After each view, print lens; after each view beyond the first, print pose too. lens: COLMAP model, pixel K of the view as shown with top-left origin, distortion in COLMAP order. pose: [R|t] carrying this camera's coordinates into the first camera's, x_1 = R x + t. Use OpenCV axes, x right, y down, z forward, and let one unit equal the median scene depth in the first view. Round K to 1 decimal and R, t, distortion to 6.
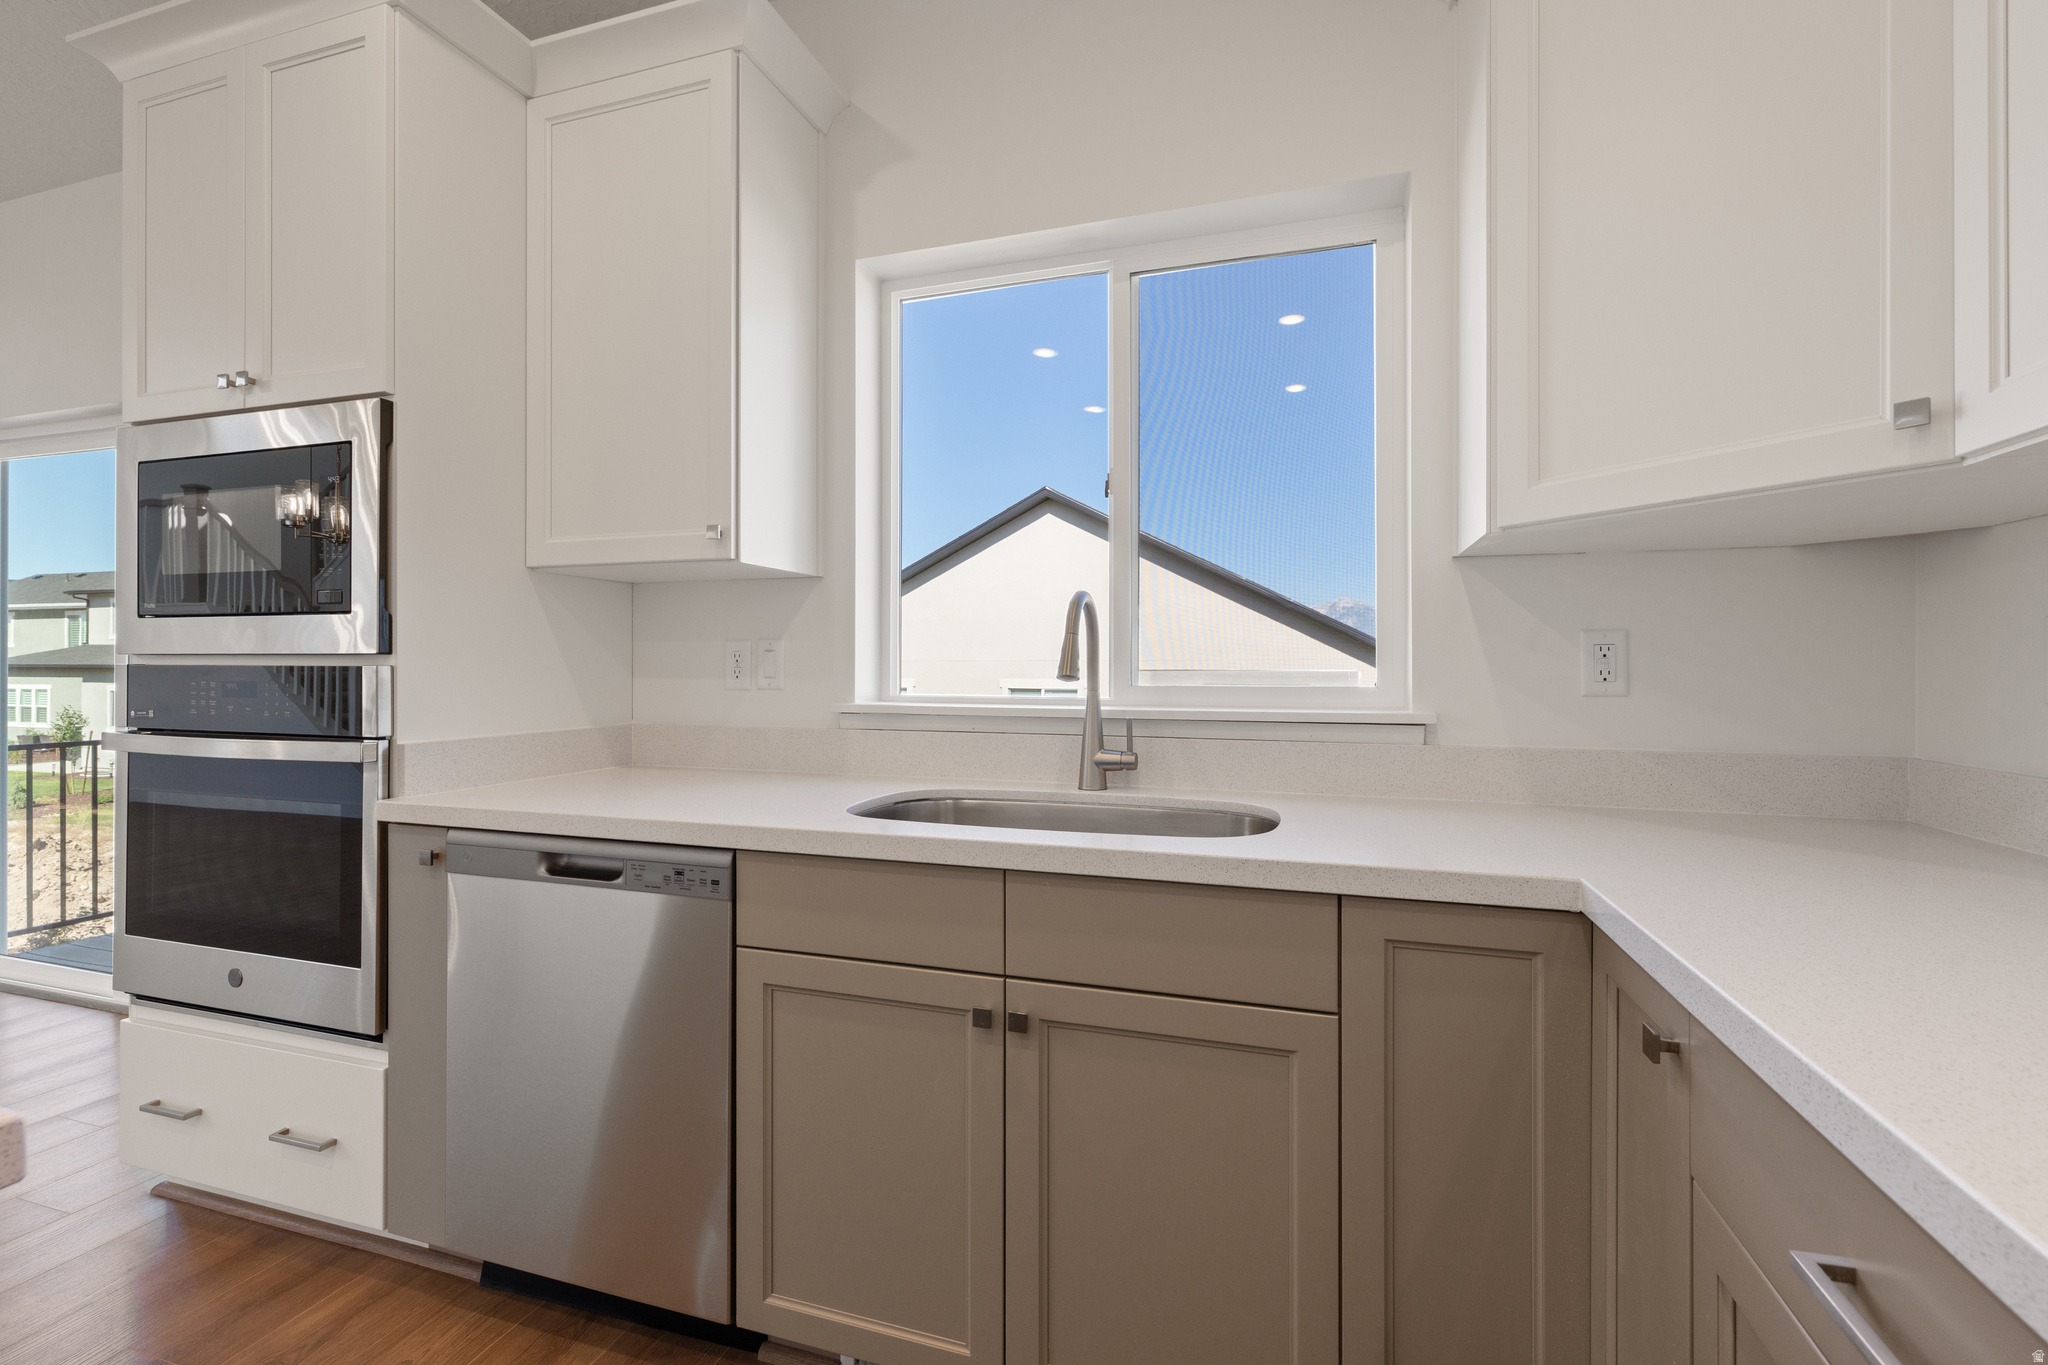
lens RADIAL K [[890.0, 0, 1038.4], [0, 890.0, 663.2], [0, 0, 1]] dist [0.000025, 0.001806]
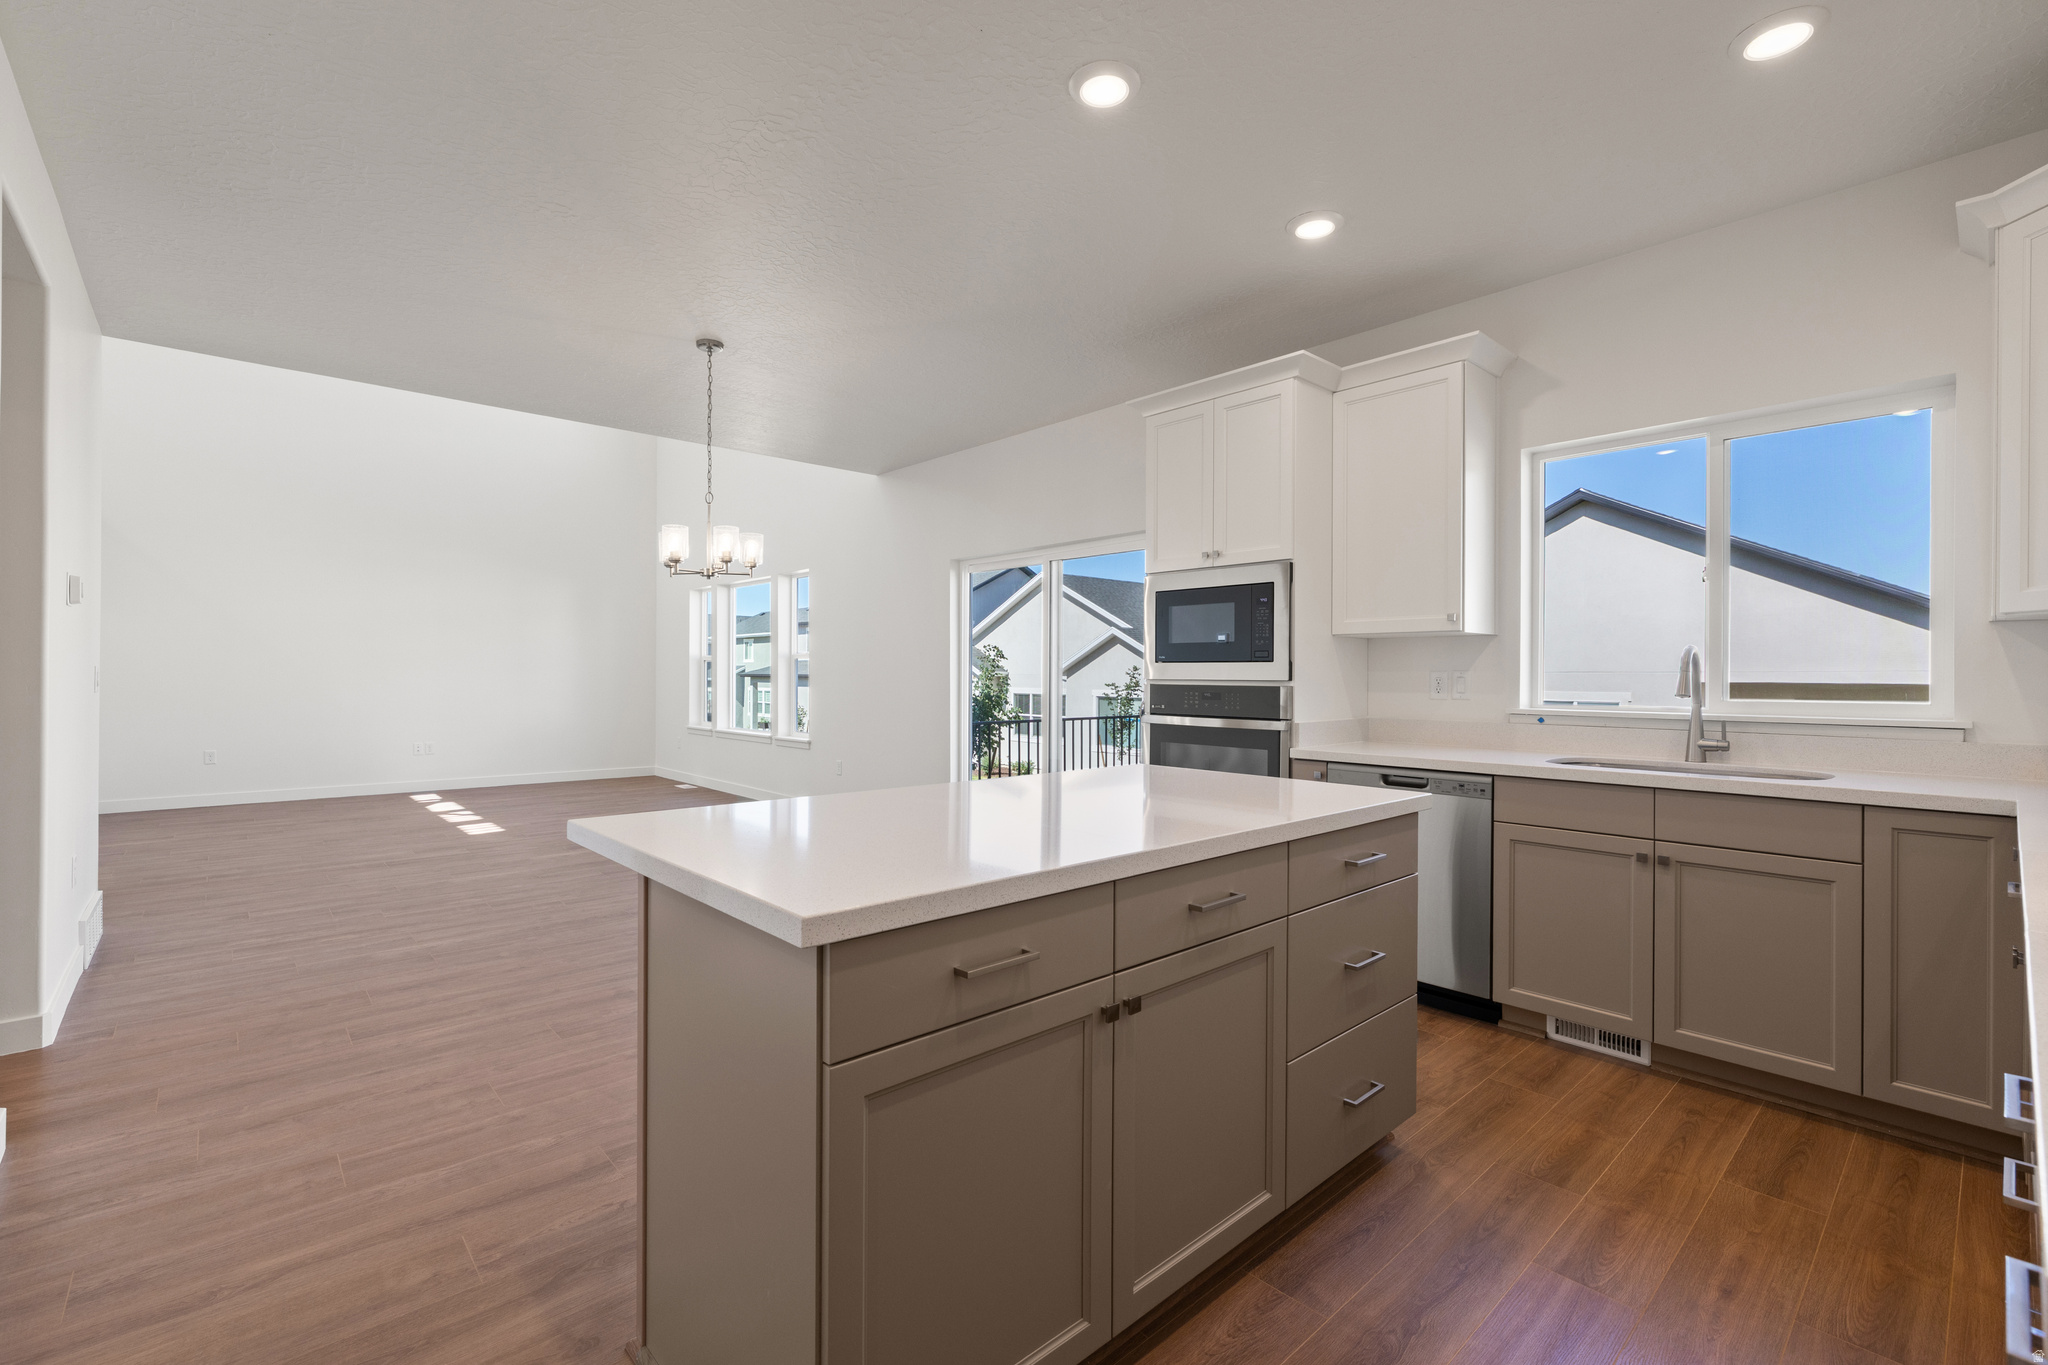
lens RADIAL K [[890.0, 0, 1032.1], [0, 890.0, 678.5], [0, 0, 1]] dist [0.000025, 0.001806]
pose [[0.864363, 0.003364, -0.502858, -0.197568], [0.000361, 0.999973, 0.007310, -0.032552], [0.502869, -0.006499, 0.864338, -1.207986]]
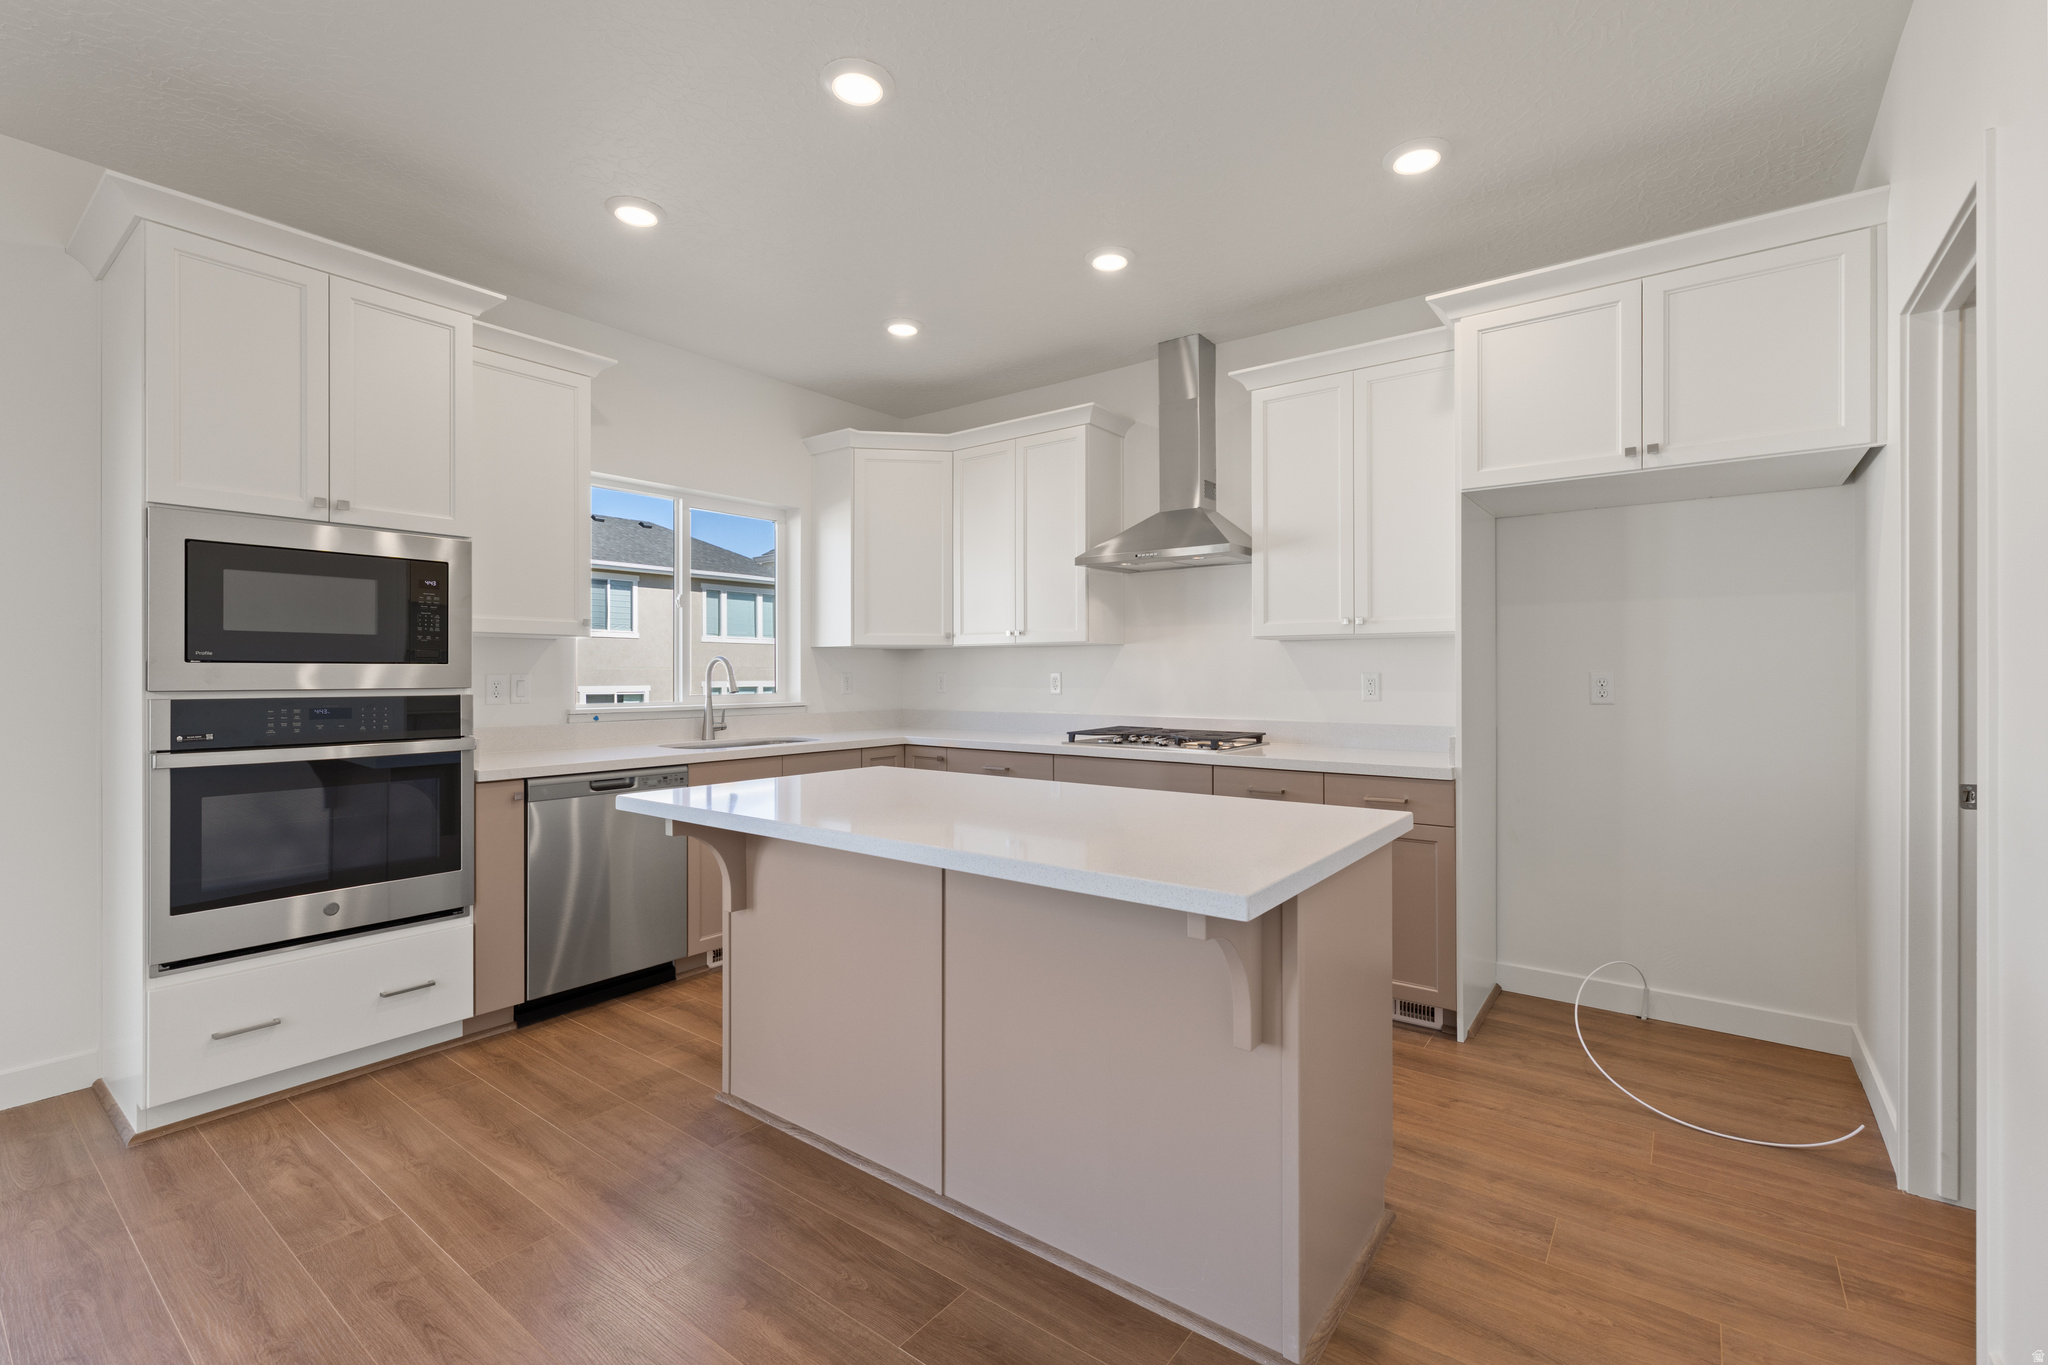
lens RADIAL K [[890.0, 0, 1021.0], [0, 890.0, 672.7], [0, 0, 1]] dist [0.000025, 0.001806]
pose [[0.337253, -0.002659, 0.941410, -2.067588], [-0.004323, 0.999981, 0.004374, -0.053748], [-0.941404, -0.005545, 0.337235, -0.621049]]
